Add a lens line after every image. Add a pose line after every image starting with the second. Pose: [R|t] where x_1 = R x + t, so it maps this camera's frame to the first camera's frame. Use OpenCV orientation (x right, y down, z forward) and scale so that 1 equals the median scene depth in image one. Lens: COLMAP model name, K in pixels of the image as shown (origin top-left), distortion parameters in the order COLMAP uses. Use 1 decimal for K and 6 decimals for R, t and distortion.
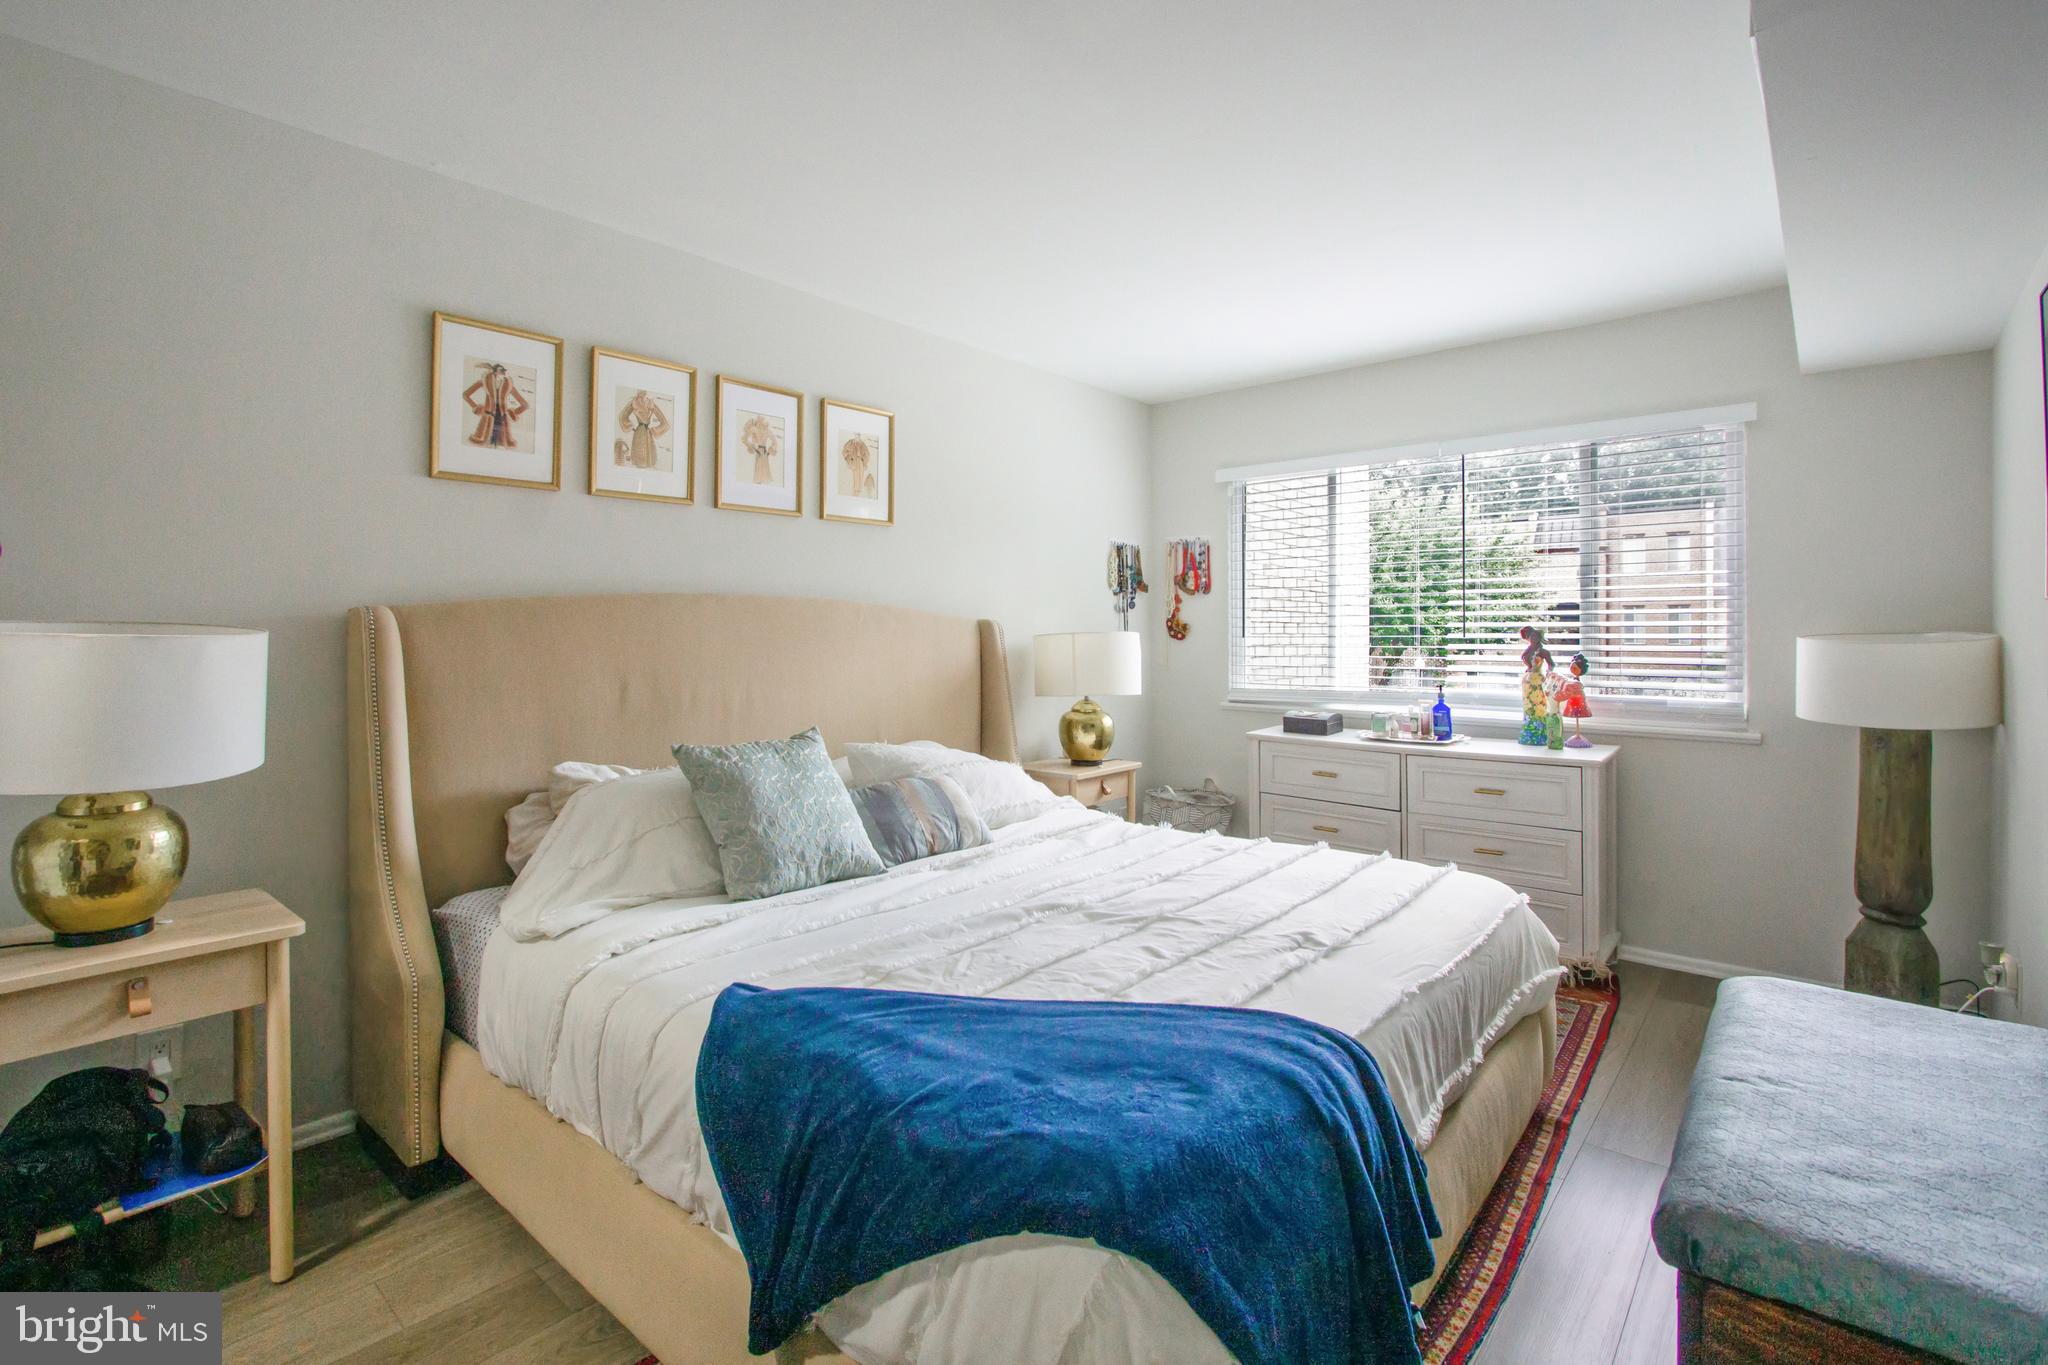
lens RADIAL K [[937.7, 0, 1030.1], [0, 937.7, 601.4], [0, 0, 1]] dist [-0.041148, 0.000132]
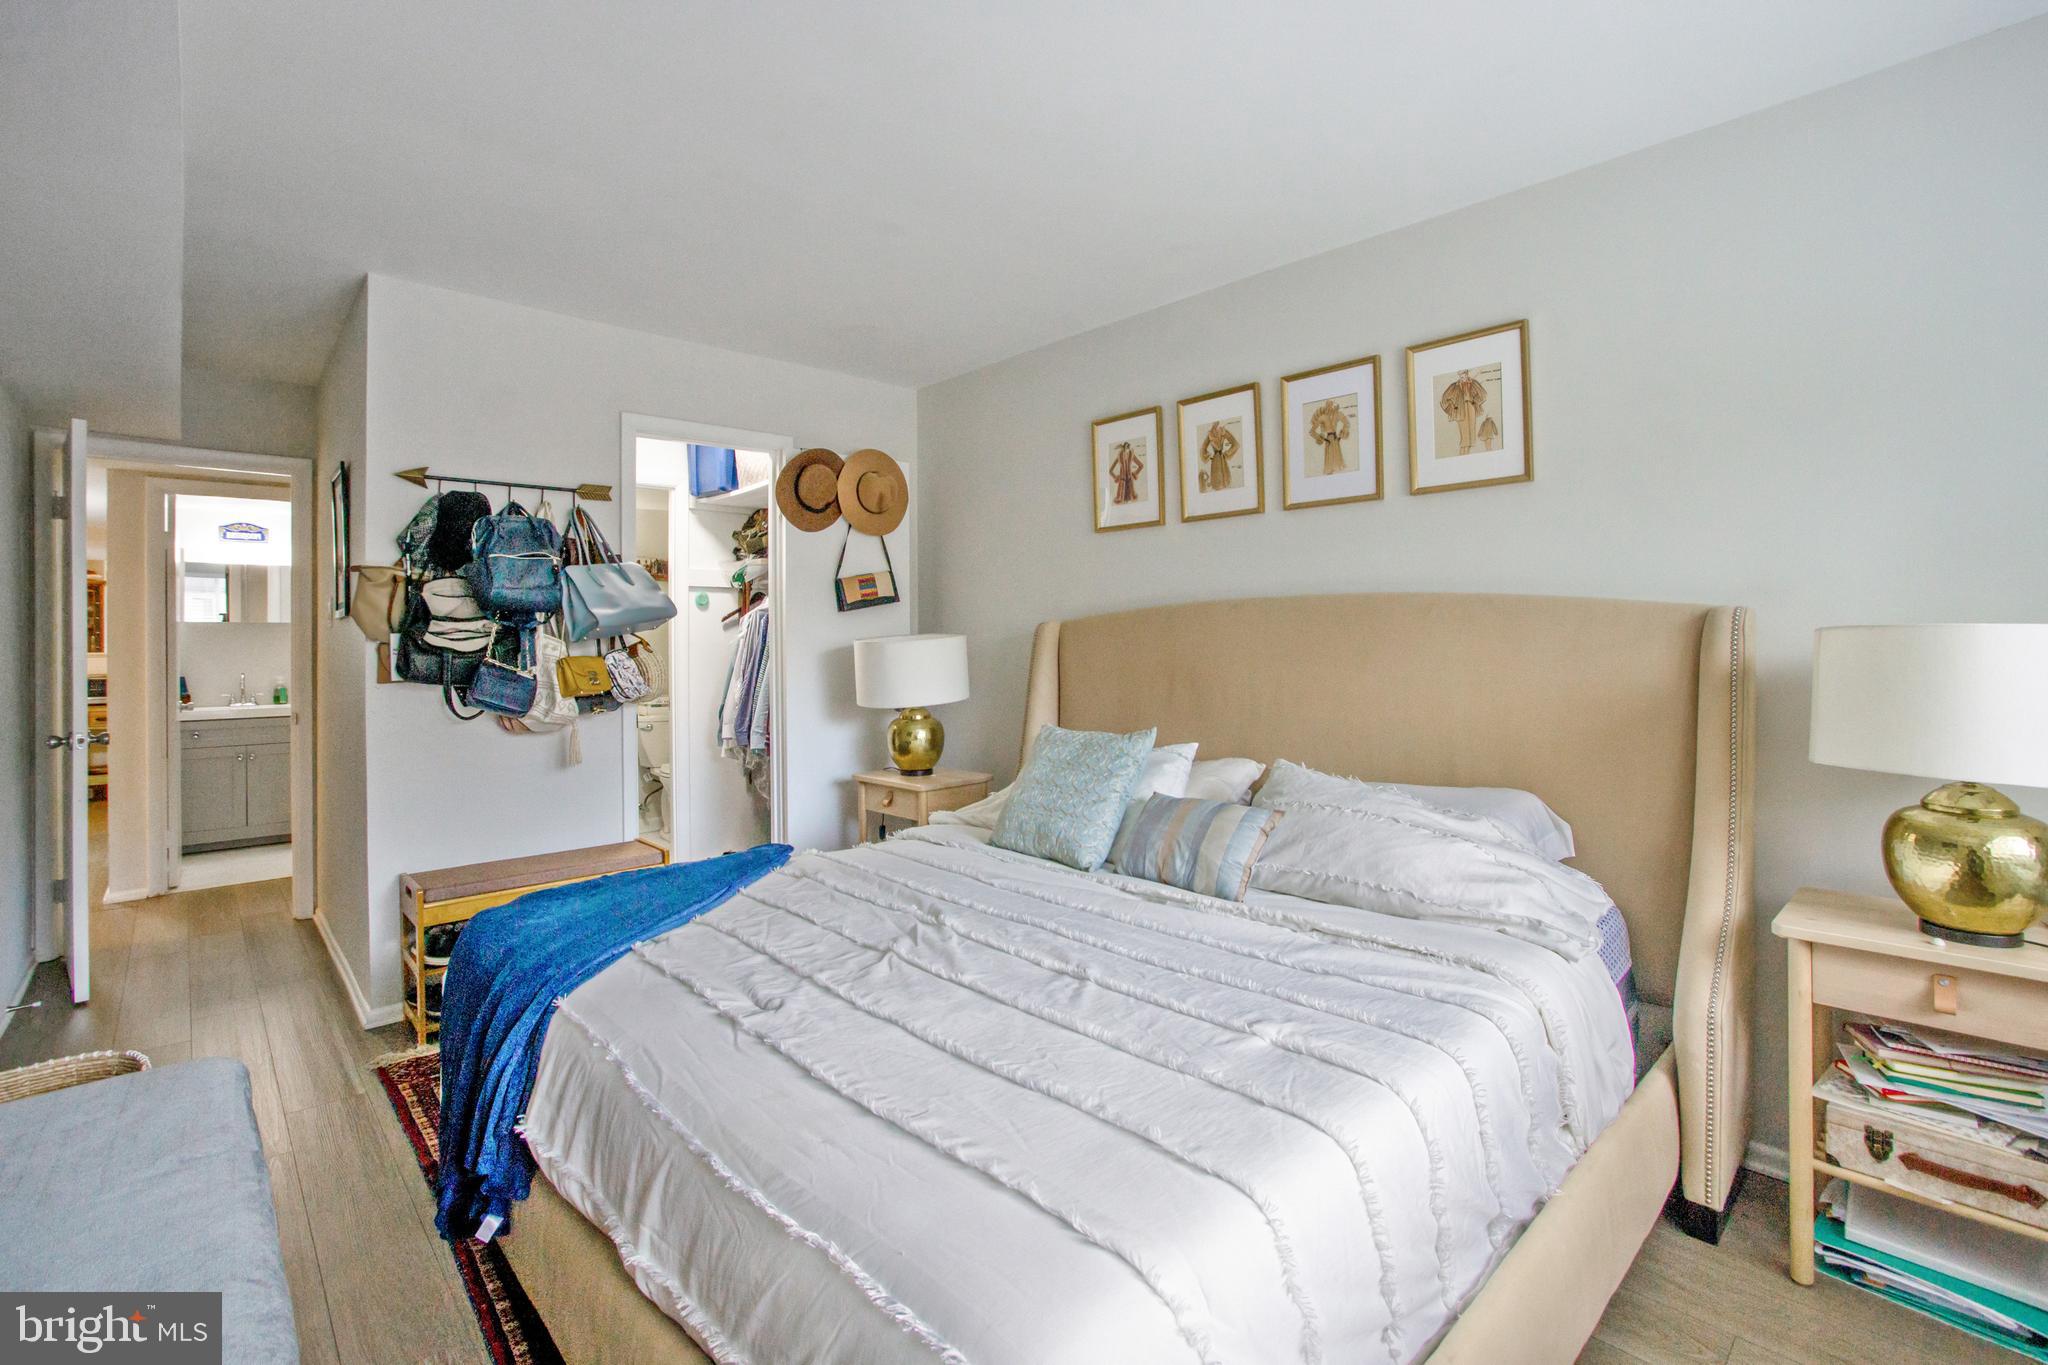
lens RADIAL K [[937.7, 0, 1030.1], [0, 937.7, 601.4], [0, 0, 1]] dist [-0.041148, 0.000132]
pose [[-0.103966, -0.039539, -0.993795, 0.740262], [0.041194, 0.998181, -0.044023, 0.032724], [0.993727, -0.045516, -0.102148, 0.891178]]
